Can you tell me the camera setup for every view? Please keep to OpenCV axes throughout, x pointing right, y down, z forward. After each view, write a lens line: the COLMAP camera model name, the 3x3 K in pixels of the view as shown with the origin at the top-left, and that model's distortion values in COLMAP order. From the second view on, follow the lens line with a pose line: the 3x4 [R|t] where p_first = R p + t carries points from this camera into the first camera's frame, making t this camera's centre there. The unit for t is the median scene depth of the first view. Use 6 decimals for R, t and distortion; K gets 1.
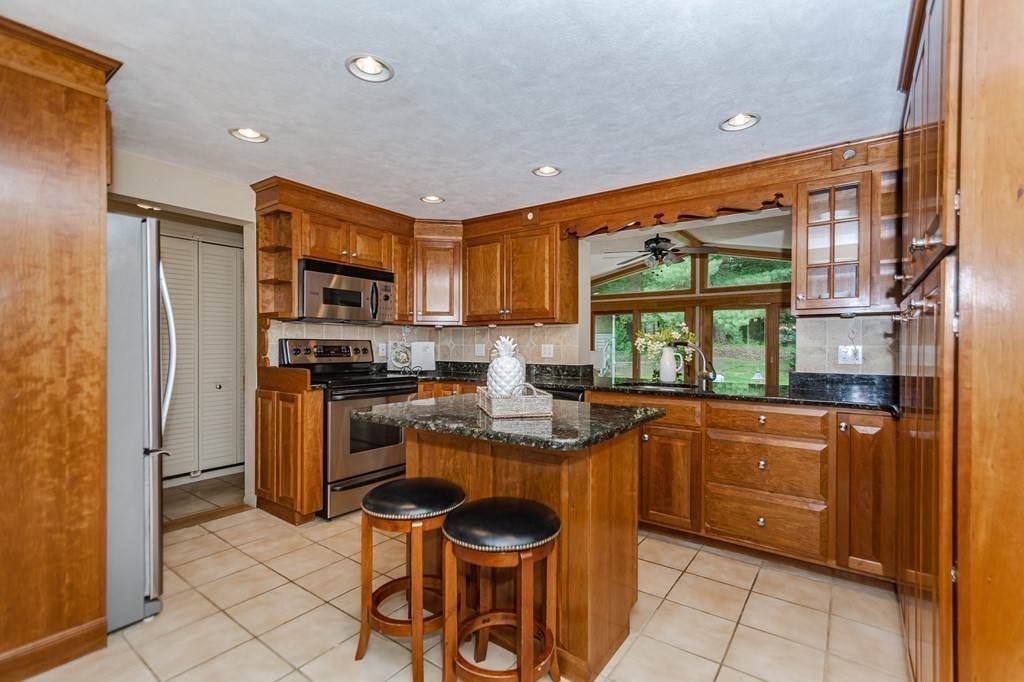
lens RADIAL K [[460.7, 0, 511.2], [0, 460.7, 344.1], [0, 0, 1]] dist [0.018690, 0.001071]
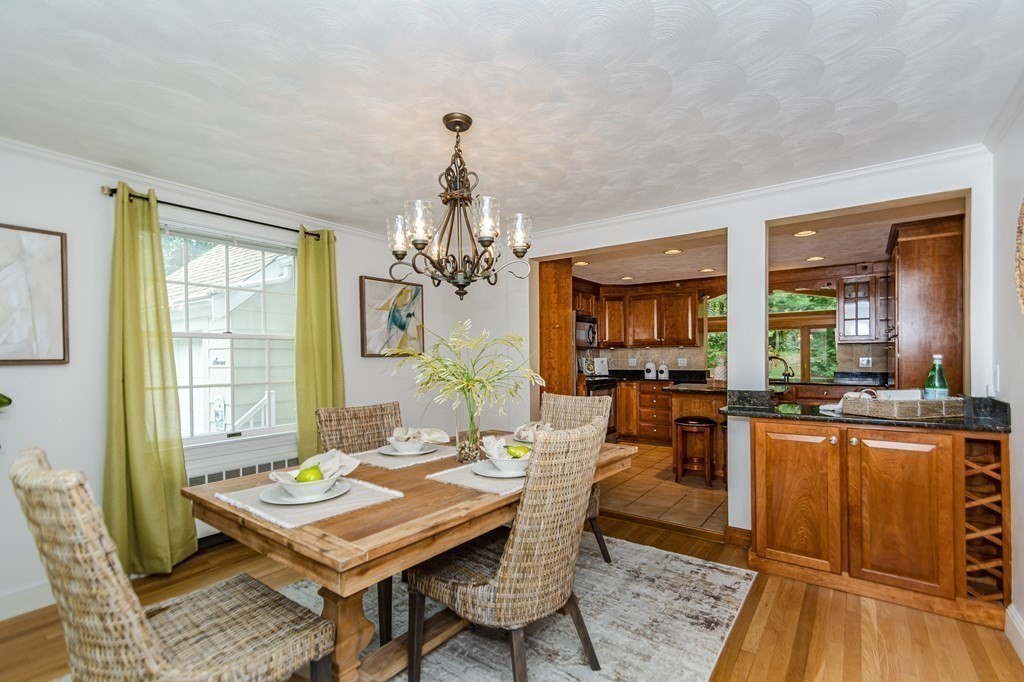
lens RADIAL K [[460.7, 0, 514.8], [0, 460.7, 356.1], [0, 0, 1]] dist [0.018690, 0.001071]
pose [[0.999824, -0.016812, -0.008320, -0.620033], [0.016887, 0.999817, 0.008996, -0.039230], [0.008168, -0.009134, 0.999925, -0.824773]]
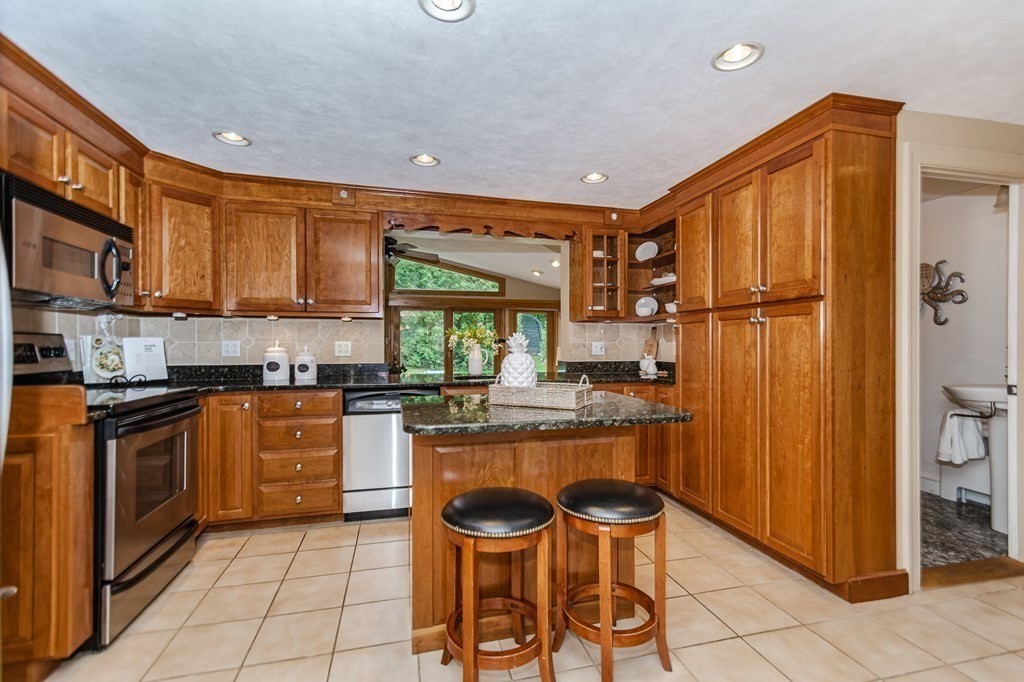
lens RADIAL K [[460.7, 0, 517.1], [0, 460.7, 343.0], [0, 0, 1]] dist [0.018690, 0.001071]
pose [[0.641386, -0.000783, 0.767218, -0.462590], [-0.000988, 0.999998, 0.001846, 0.001978], [-0.767217, -0.001942, 0.641384, 0.205817]]
